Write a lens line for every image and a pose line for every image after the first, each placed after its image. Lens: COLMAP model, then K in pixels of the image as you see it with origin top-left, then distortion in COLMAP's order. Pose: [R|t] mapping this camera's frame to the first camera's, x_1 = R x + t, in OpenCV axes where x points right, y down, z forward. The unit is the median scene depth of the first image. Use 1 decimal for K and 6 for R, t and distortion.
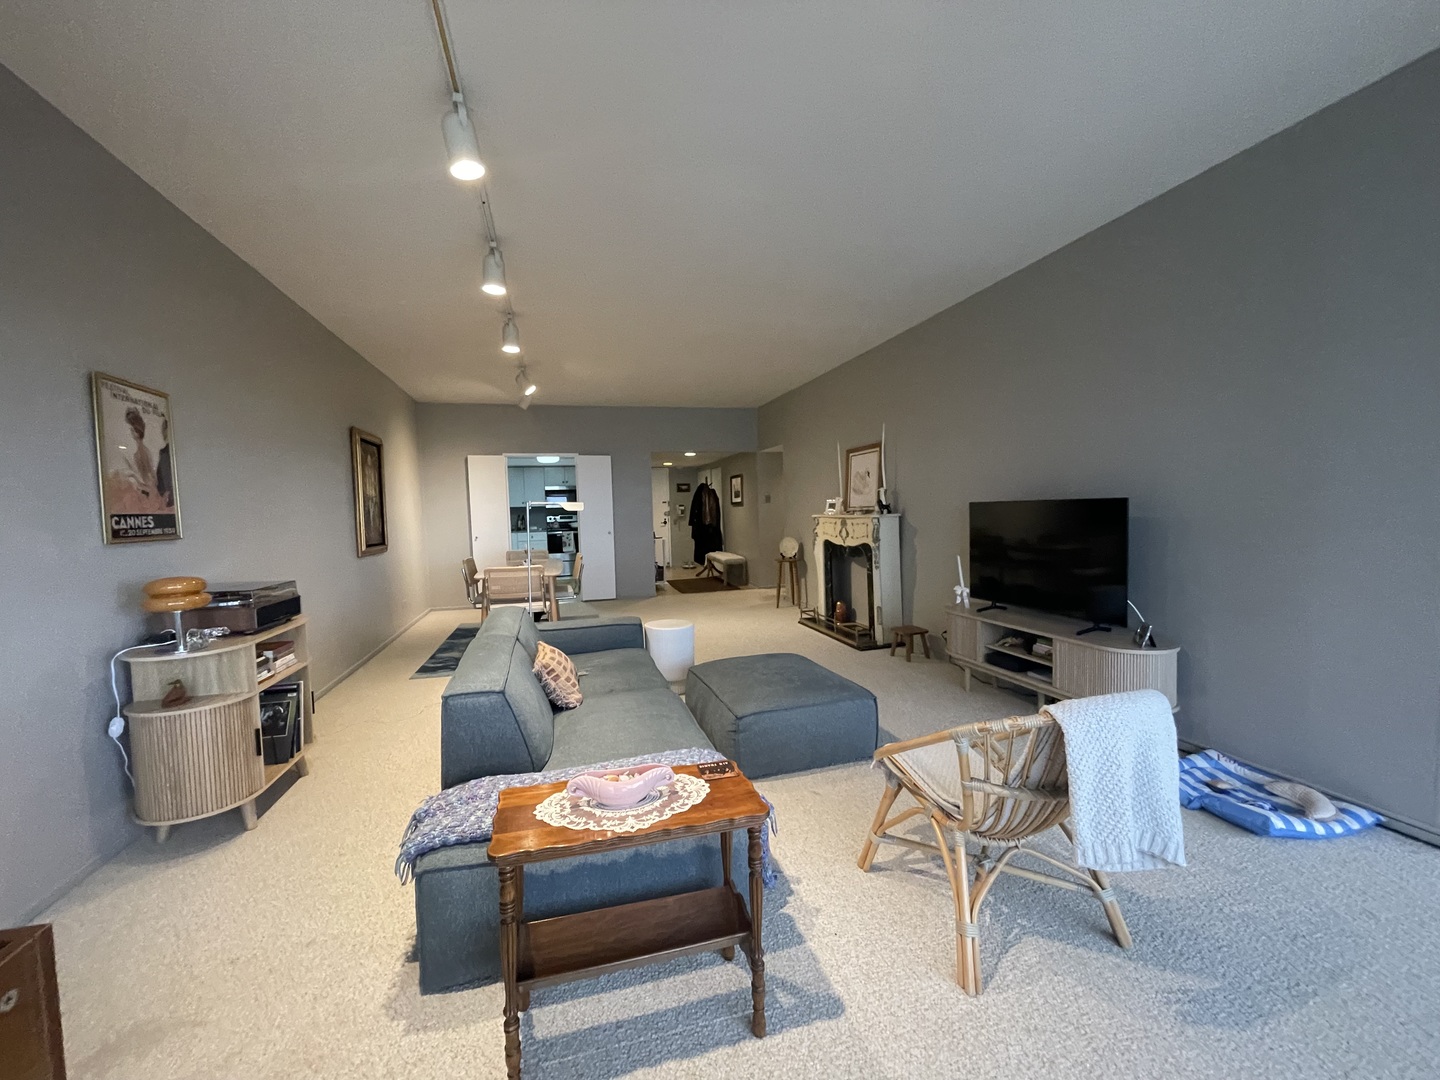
lens RADIAL K [[578.6, 0, 717.5], [0, 578.6, 535.4], [0, 0, 1]] dist [0.000543, -0.000934]
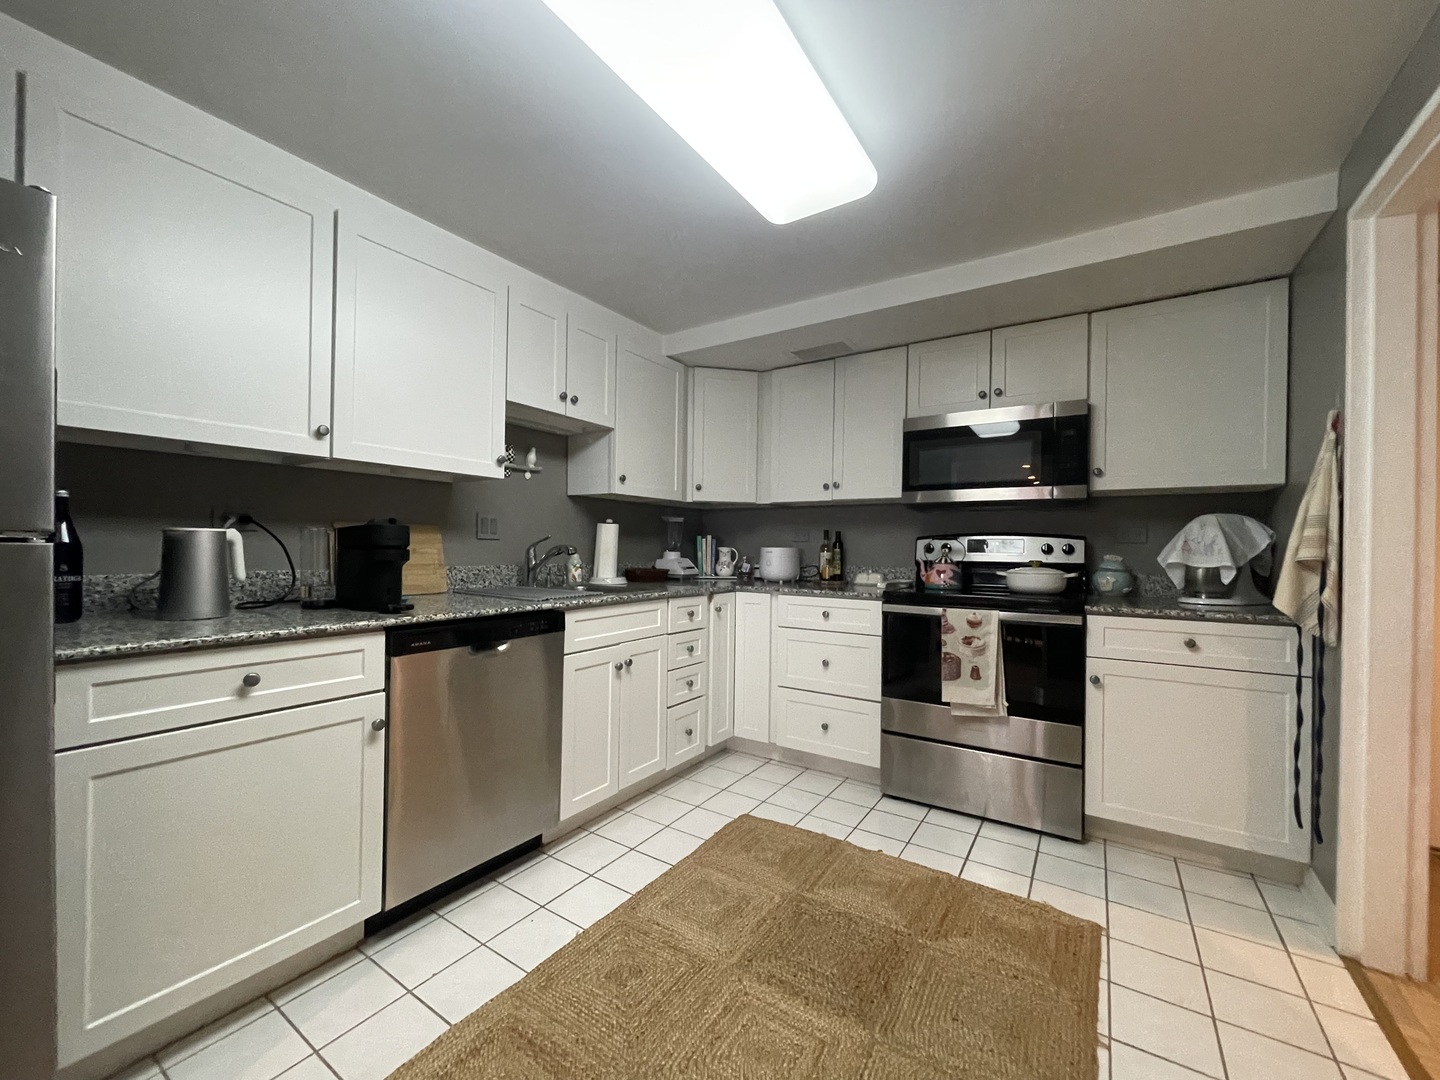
lens RADIAL K [[578.6, 0, 719.2], [0, 578.6, 545.3], [0, 0, 1]] dist [0.000543, -0.000934]
pose [[0.655773, 0.033514, -0.754214, -0.161760], [-0.068178, 0.997561, -0.014952, -0.020553], [0.751873, 0.061226, 0.656459, 0.793748]]
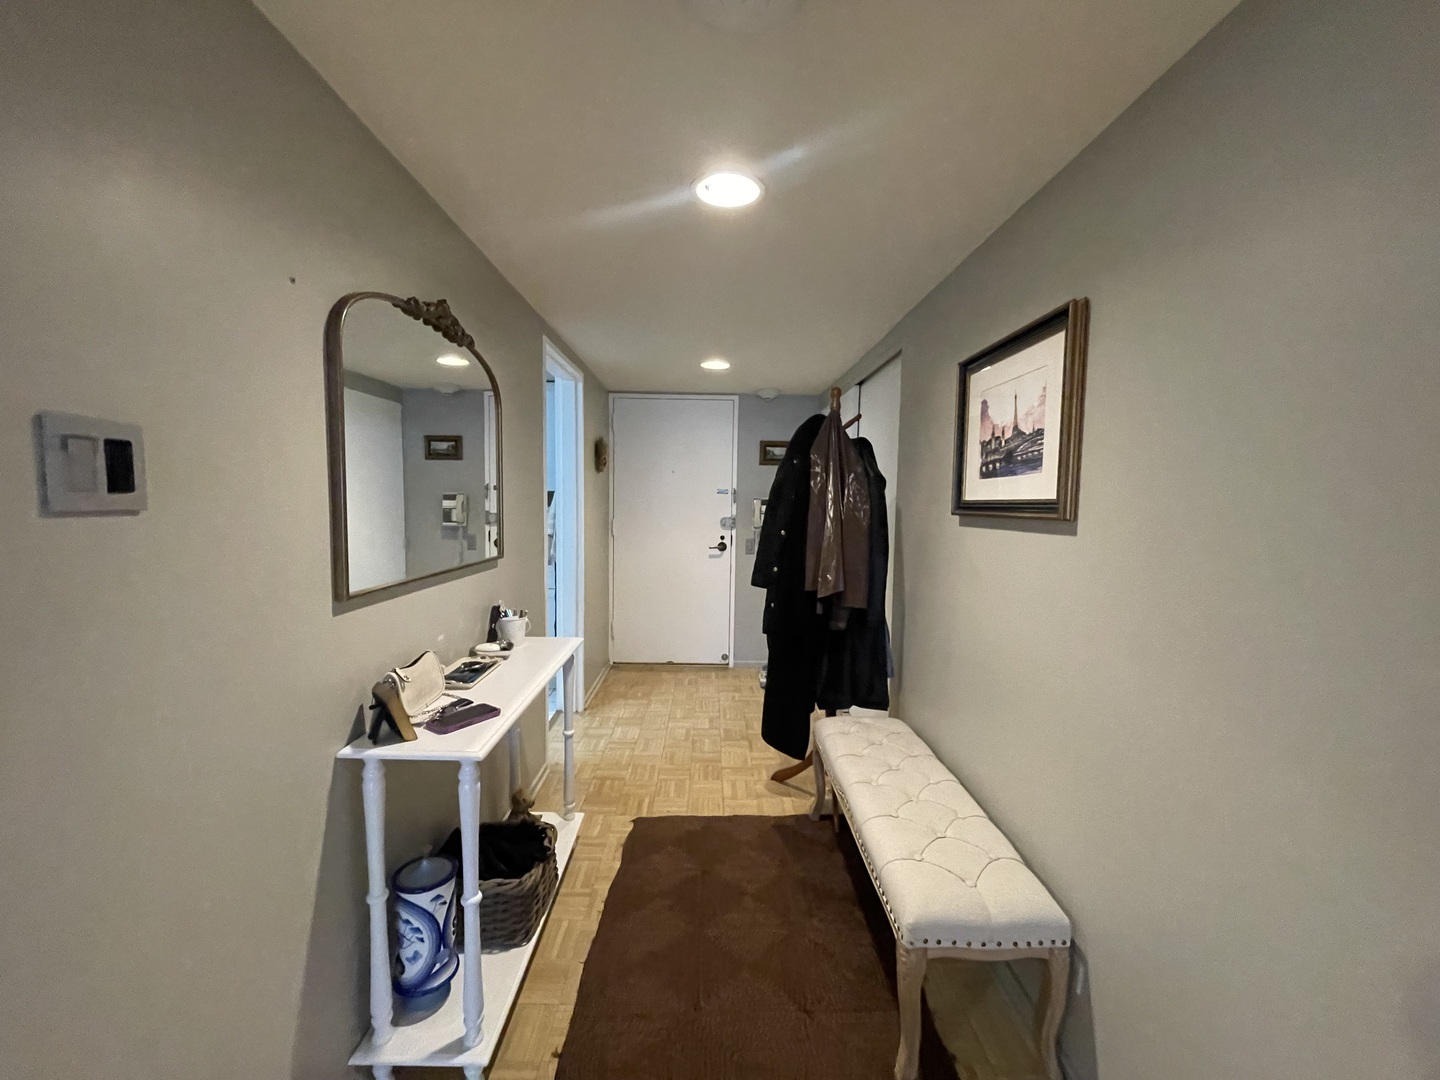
lens RADIAL K [[578.6, 0, 720.5], [0, 578.6, 550.2], [0, 0, 1]] dist [0.000543, -0.000934]
pose [[0.968197, 0.066924, -0.241072, -0.003731], [-0.057788, 0.997324, 0.044778, -0.040652], [0.243424, -0.029423, 0.969474, 0.719978]]
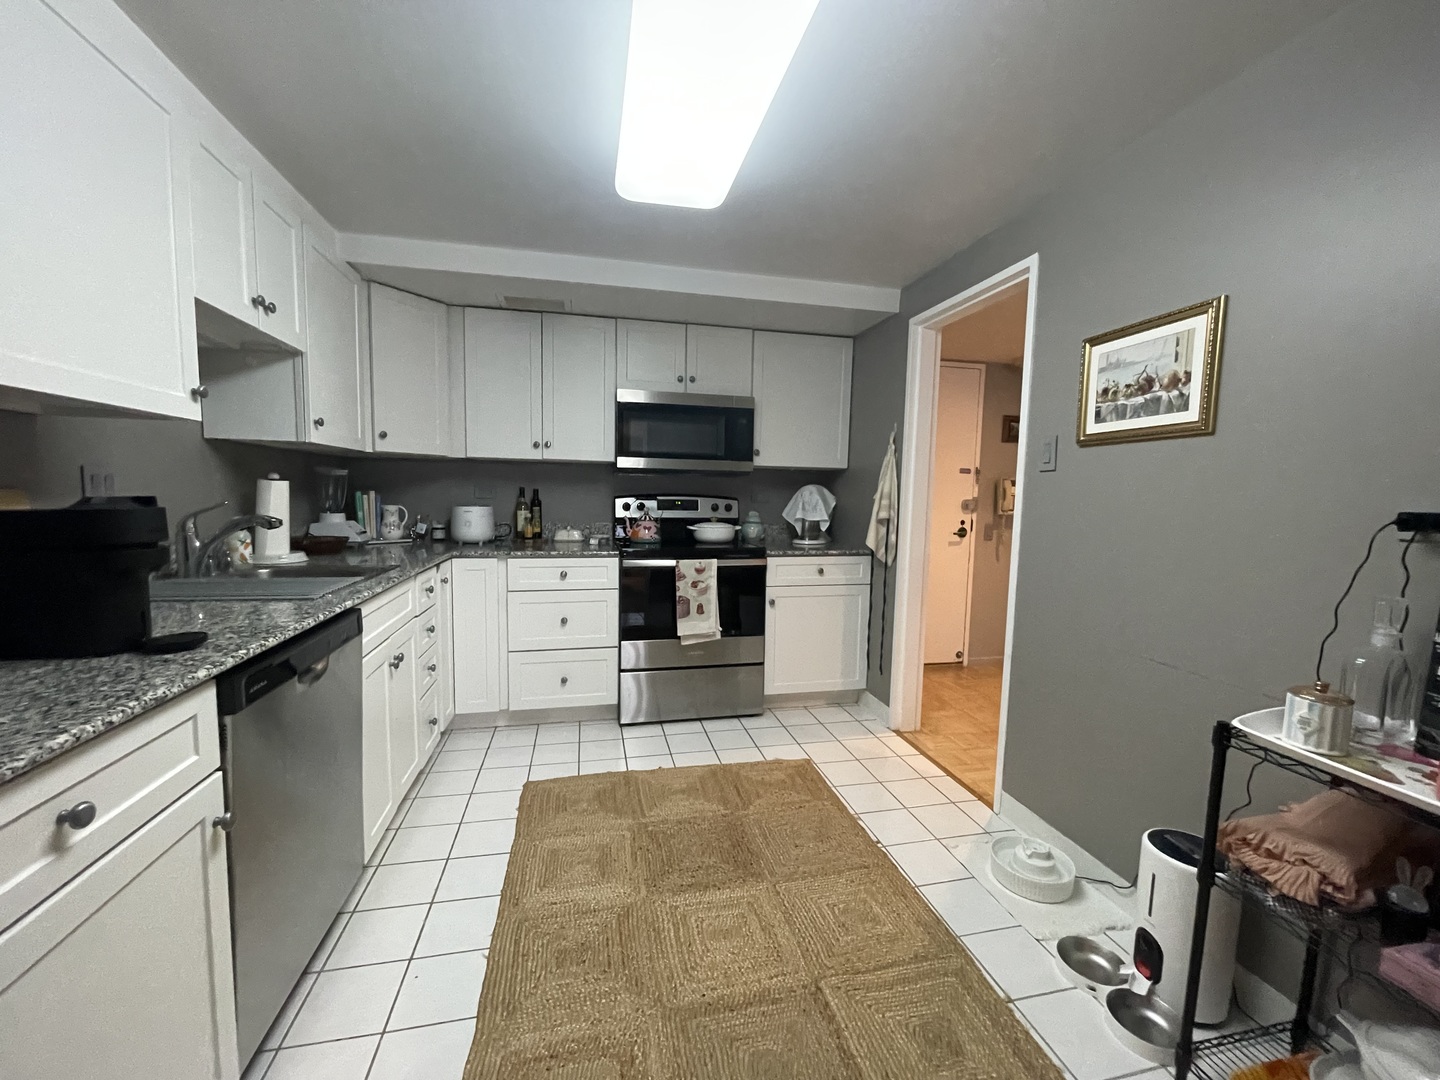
lens RADIAL K [[578.6, 0, 710.6], [0, 578.6, 543.2], [0, 0, 1]] dist [0.000543, -0.000934]
pose [[0.997596, 0.050484, -0.047461, -0.241087], [-0.048658, 0.998058, 0.038883, -0.024622], [0.049332, -0.036480, 0.998116, 0.741337]]
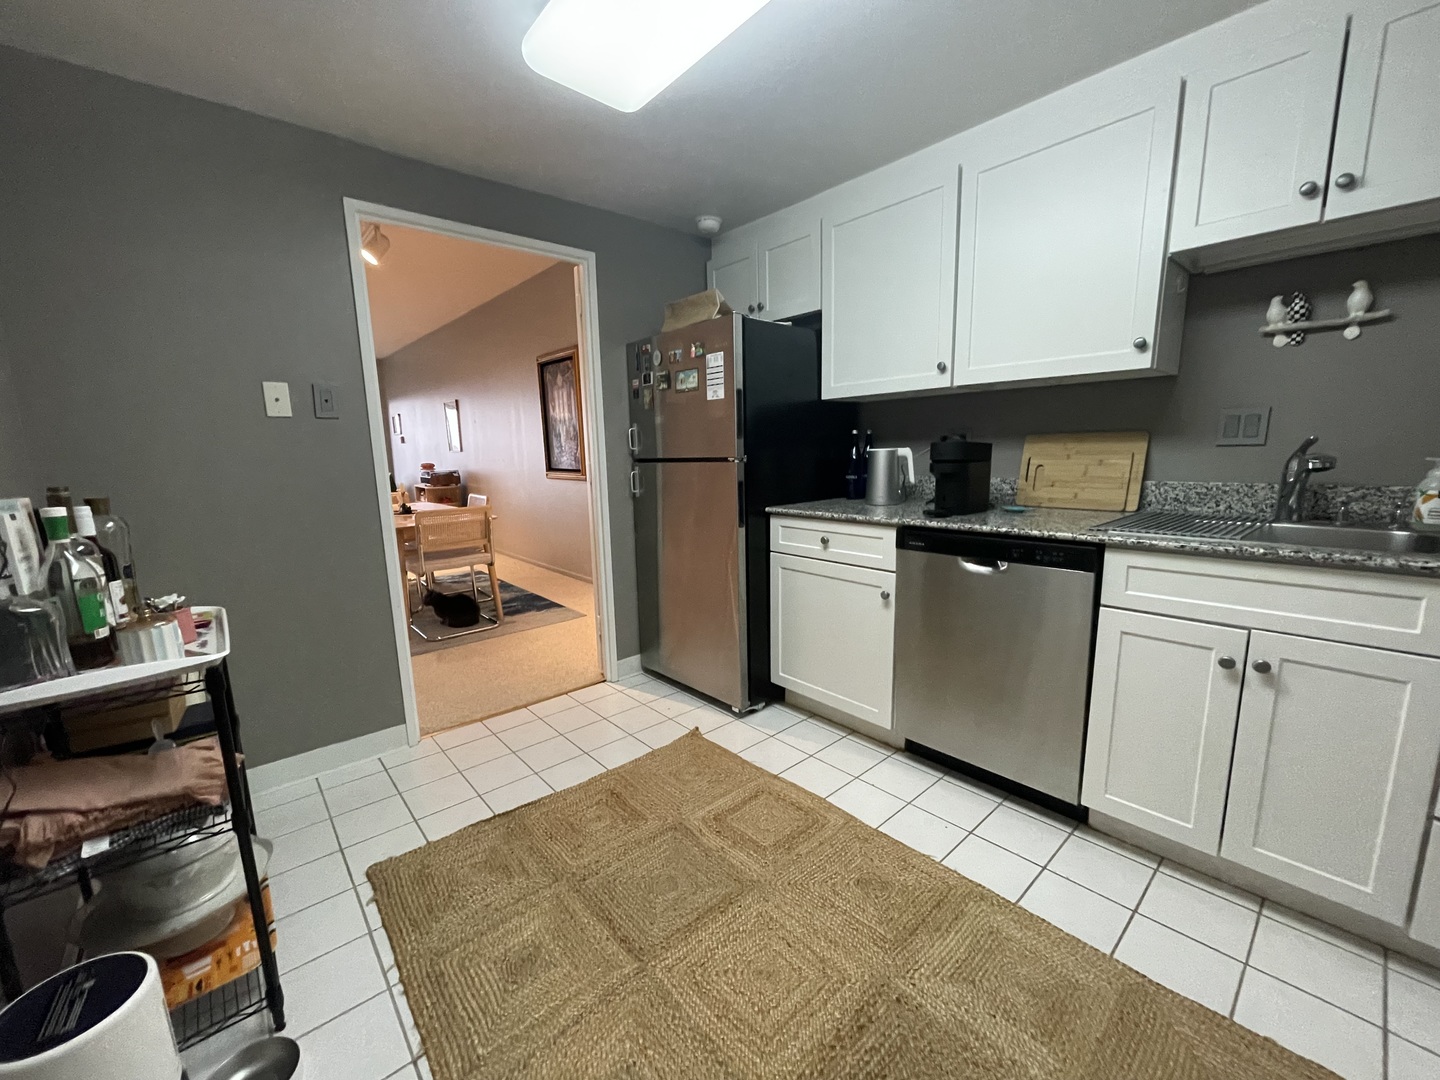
lens RADIAL K [[578.6, 0, 717.8], [0, 578.6, 545.8], [0, 0, 1]] dist [0.000543, -0.000934]
pose [[-0.898423, 0.118897, -0.422729, -0.192659], [0.024371, 0.974665, 0.222340, -0.032566], [0.438455, 0.189453, -0.878558, 0.962672]]
